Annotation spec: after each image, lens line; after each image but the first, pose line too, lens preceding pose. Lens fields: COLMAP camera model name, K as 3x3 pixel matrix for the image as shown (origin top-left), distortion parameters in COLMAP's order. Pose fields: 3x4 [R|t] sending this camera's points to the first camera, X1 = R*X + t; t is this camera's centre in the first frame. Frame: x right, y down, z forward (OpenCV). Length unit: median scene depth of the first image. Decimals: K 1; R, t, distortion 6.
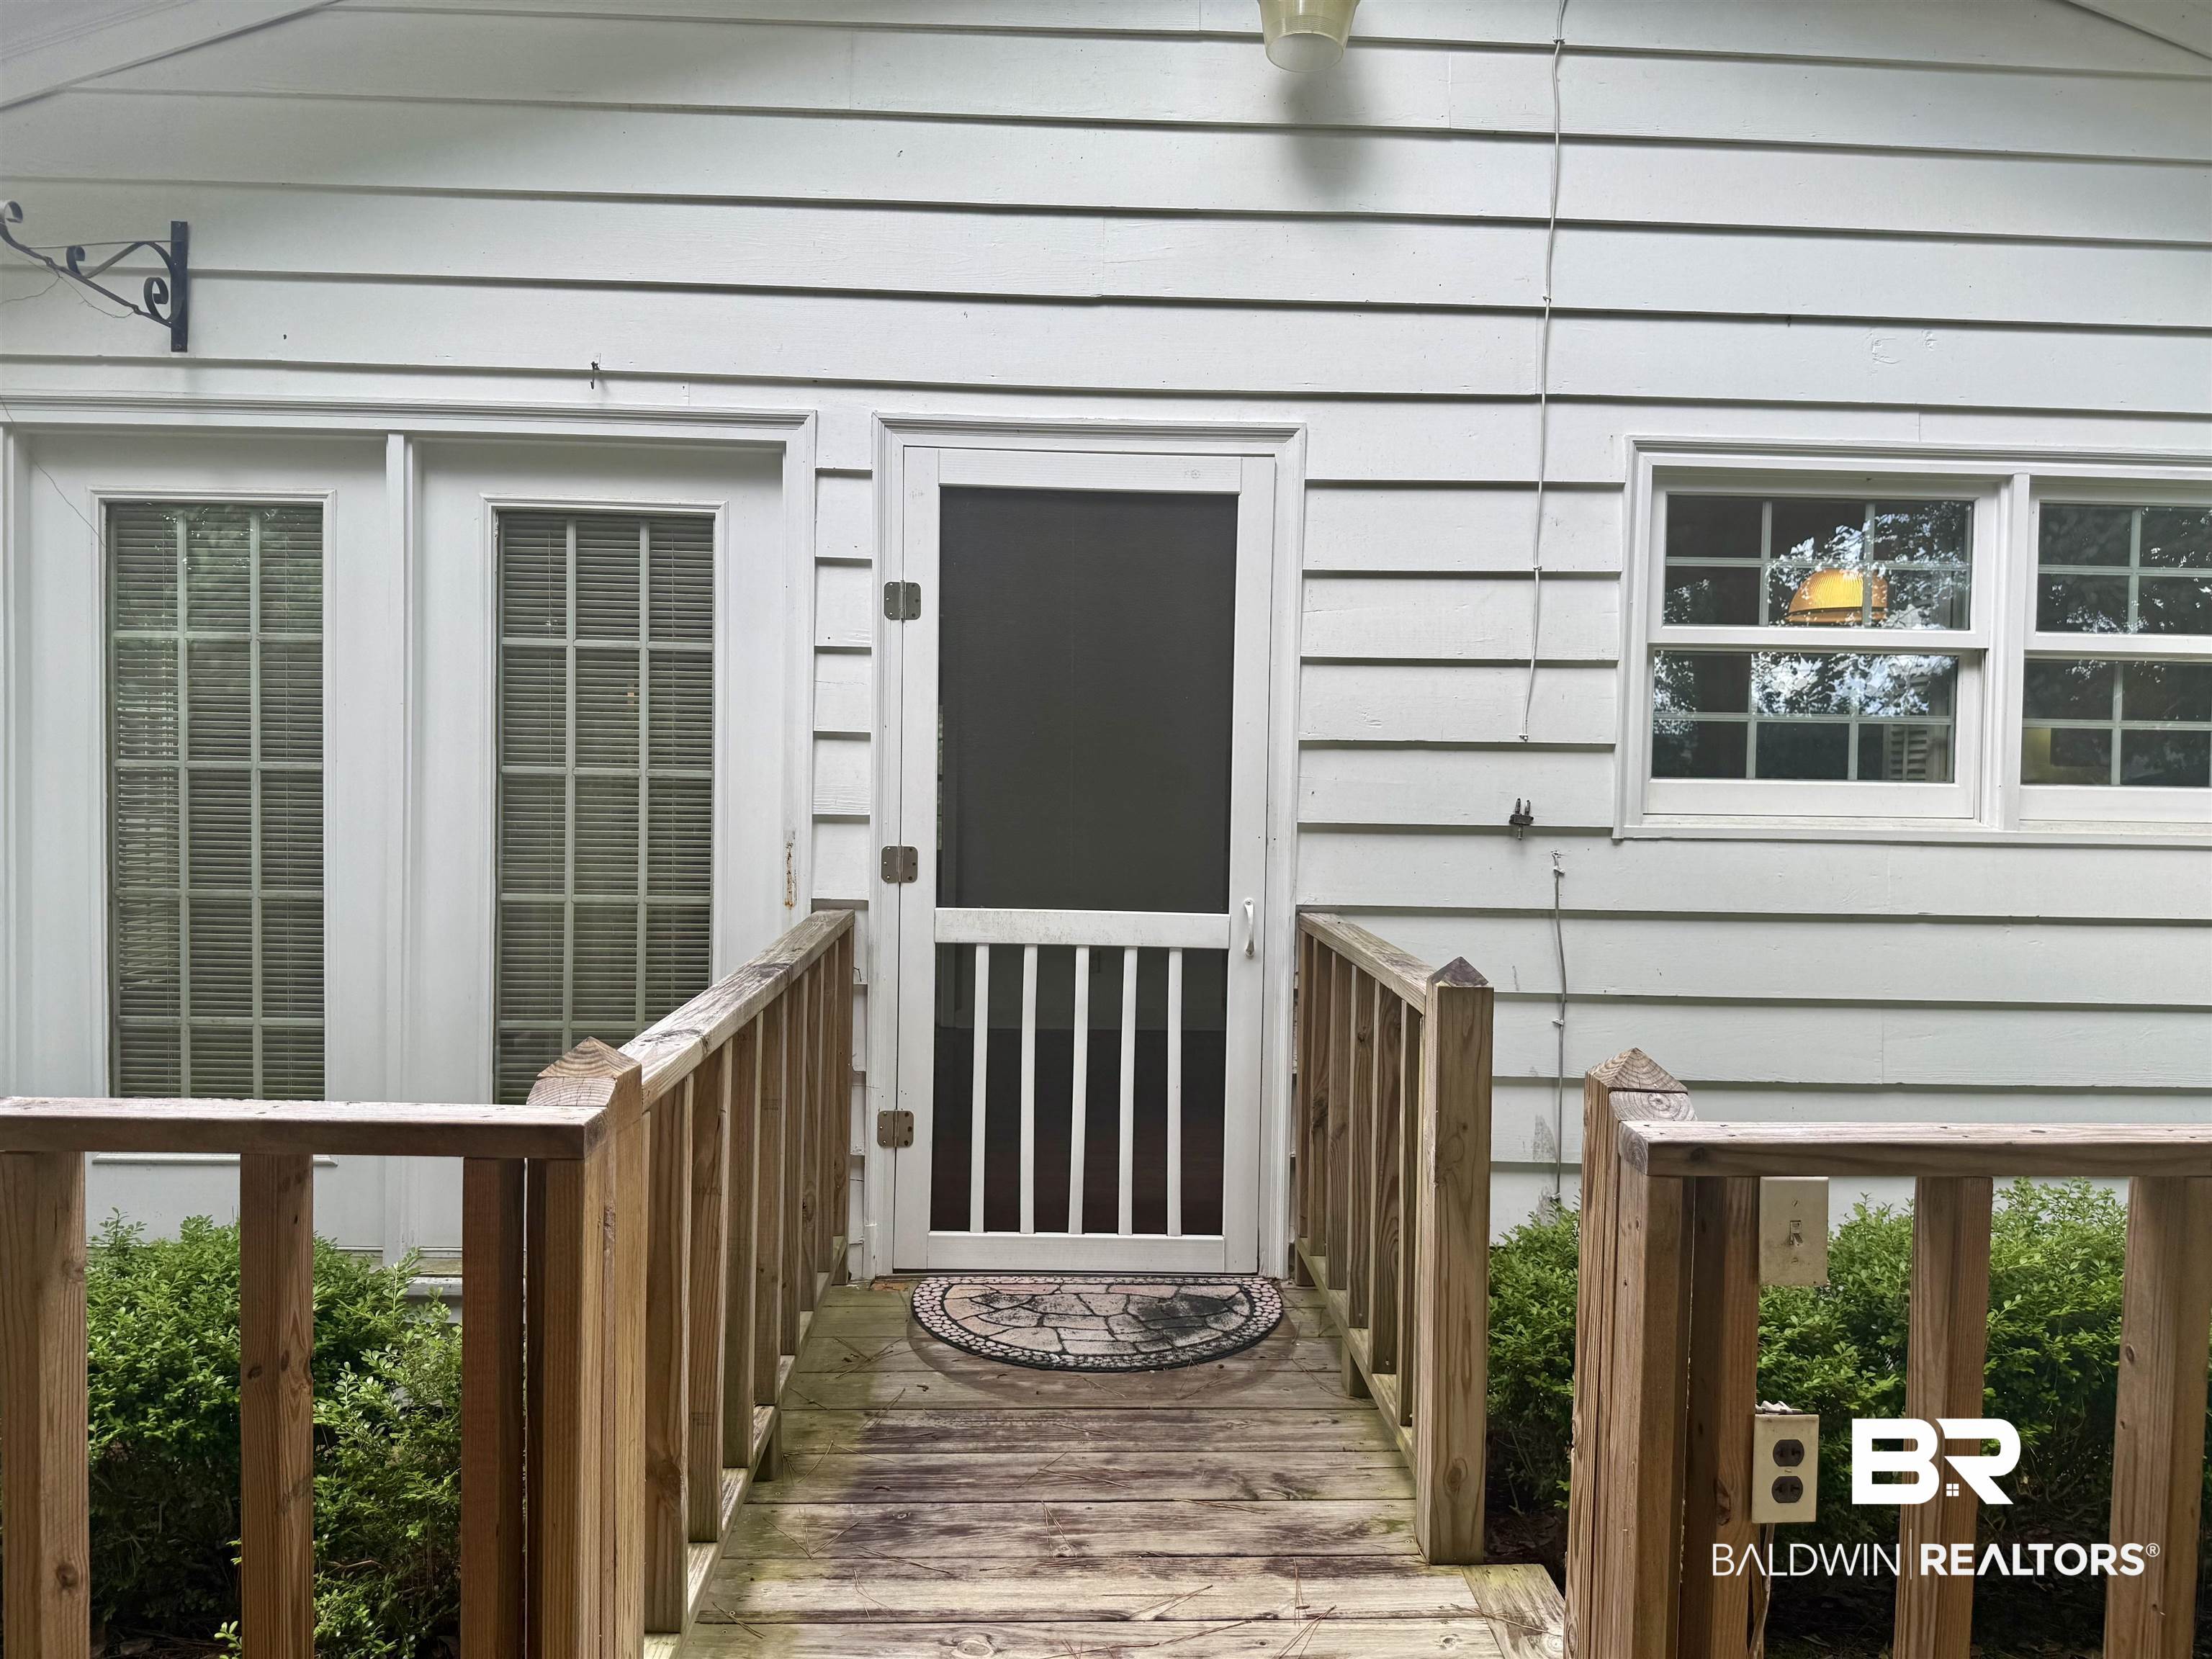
lens RADIAL K [[1547.3, 0, 1103.9], [0, 1547.3, 842.4], [0, 0, 1]] dist [0.109005, -0.178911]
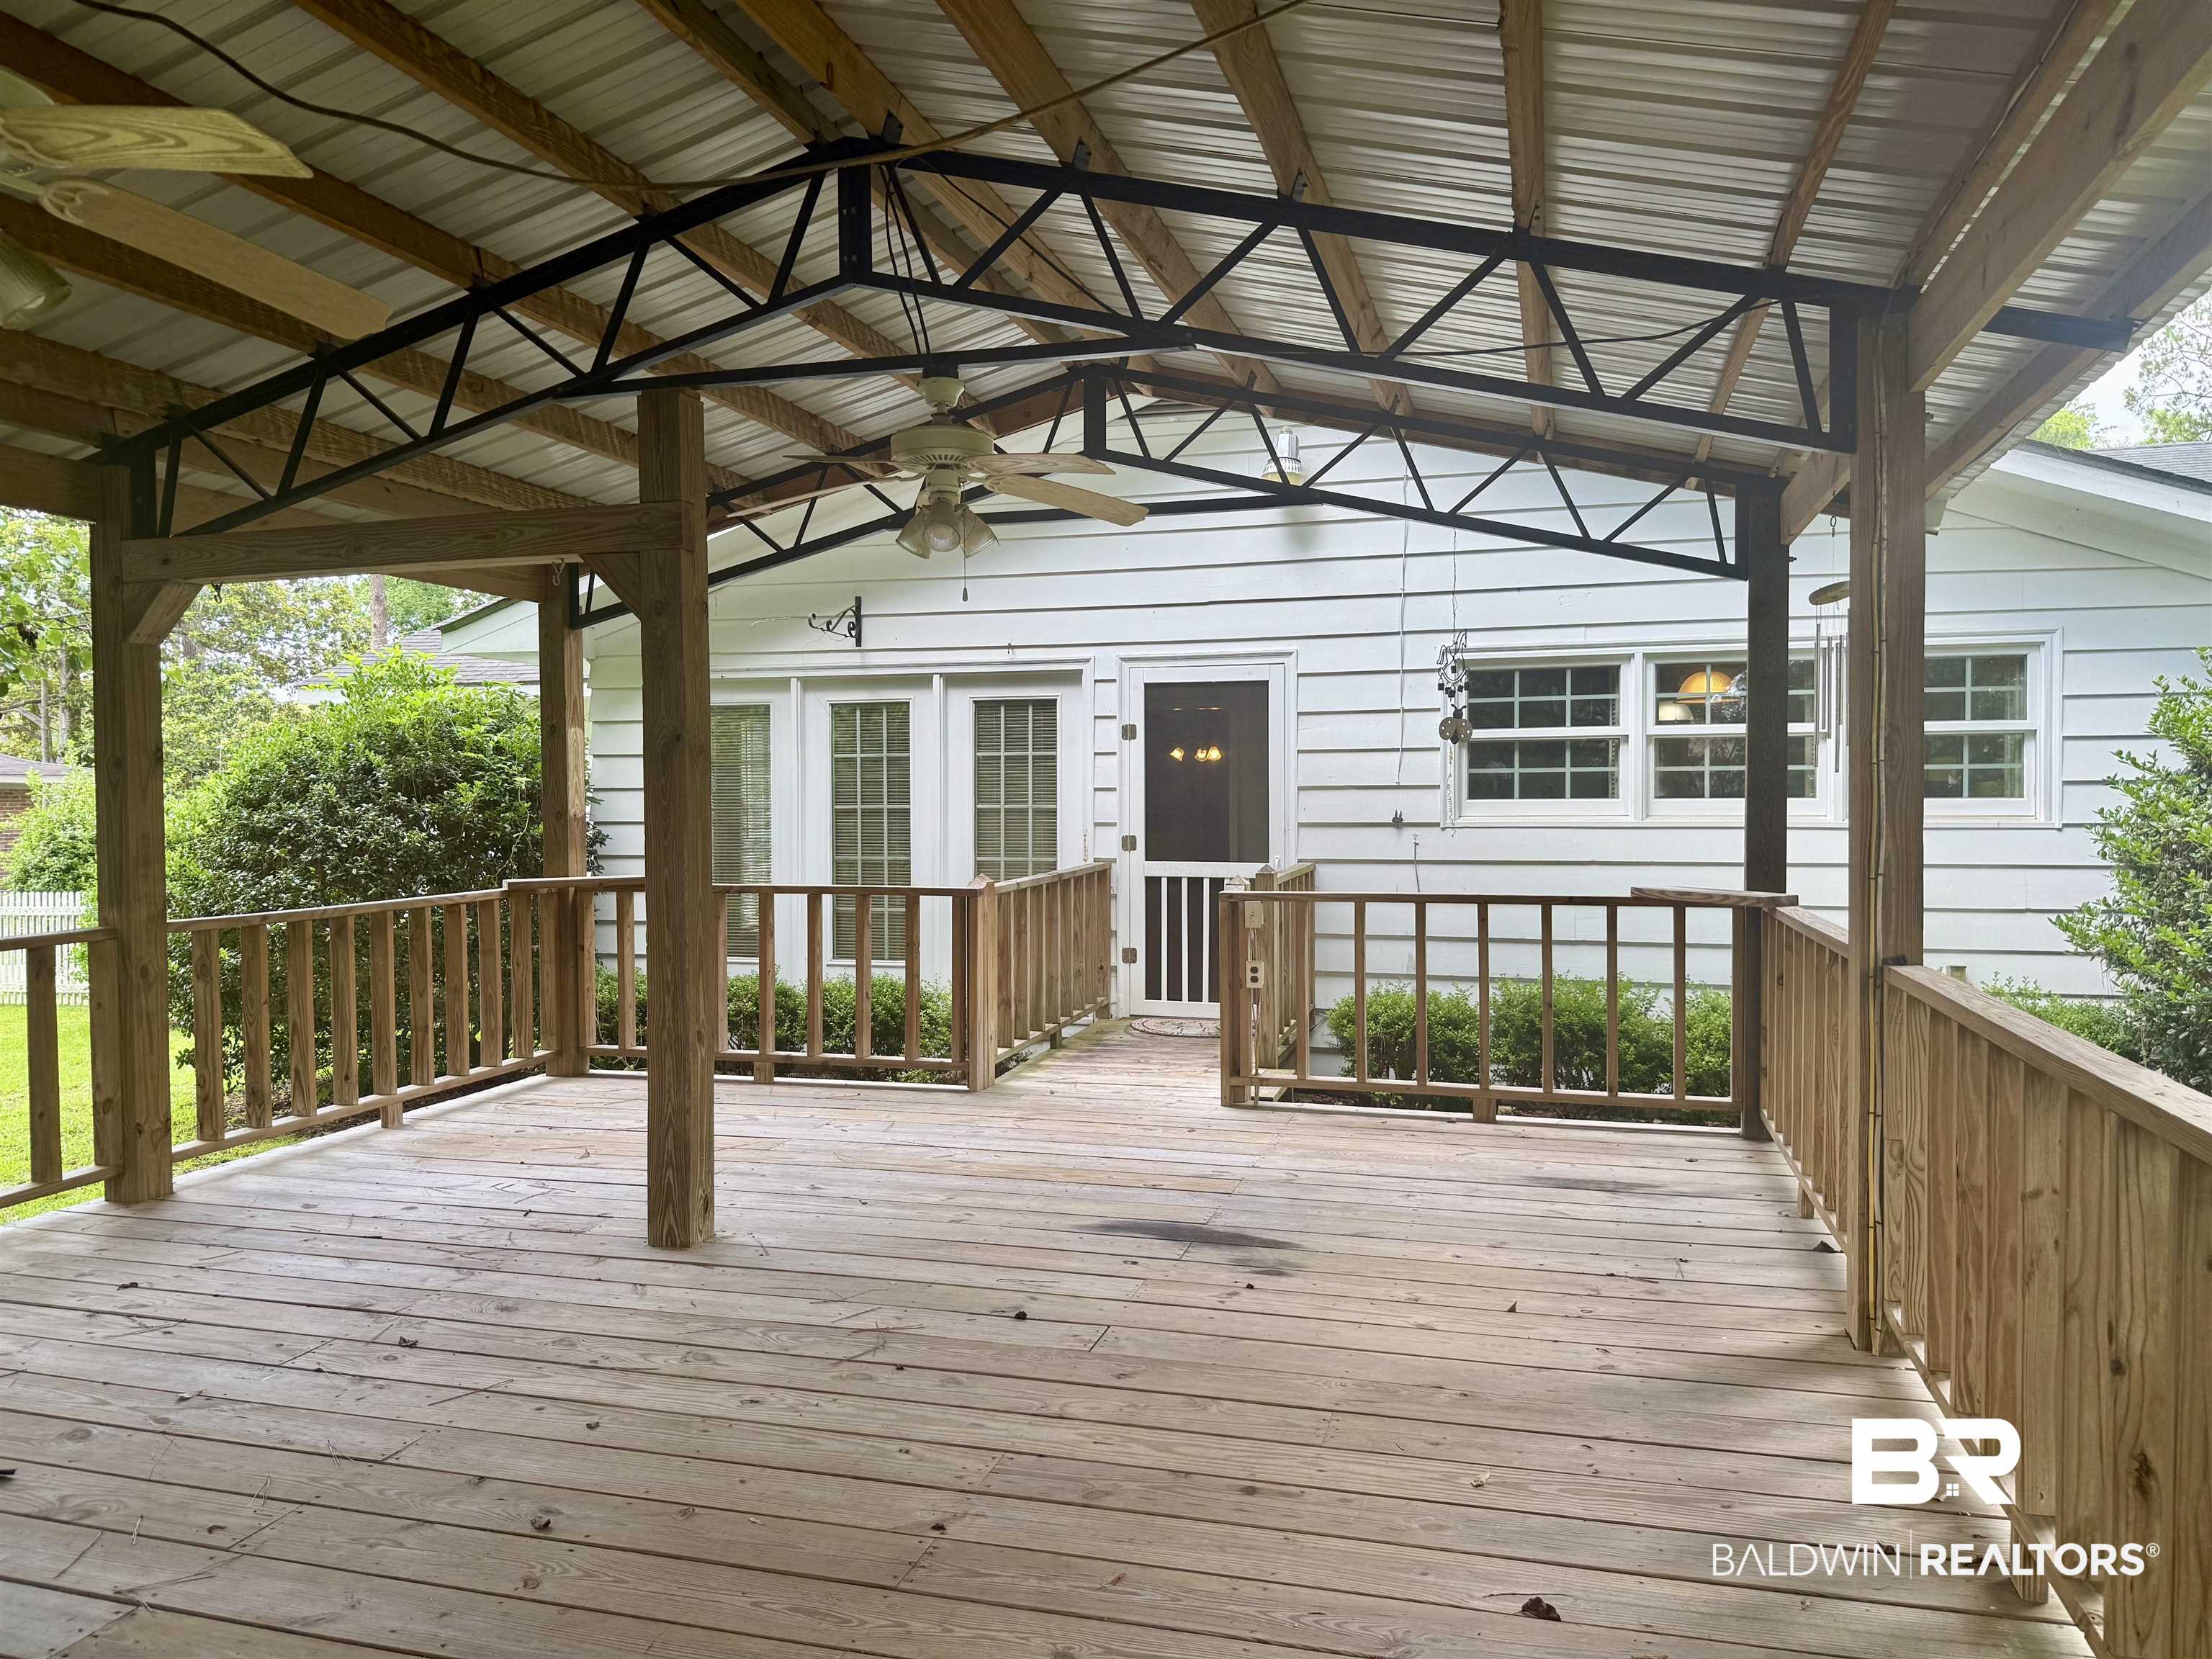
lens RADIAL K [[1569.2, 0, 1153.1], [0, 1569.2, 832.1], [0, 0, 1]] dist [0.116640, -0.194969]
pose [[0.956435, -0.015371, -0.291541, 0.595929], [0.006848, 0.999519, -0.030233, 0.069860], [0.291866, 0.026919, 0.956080, -1.267396]]
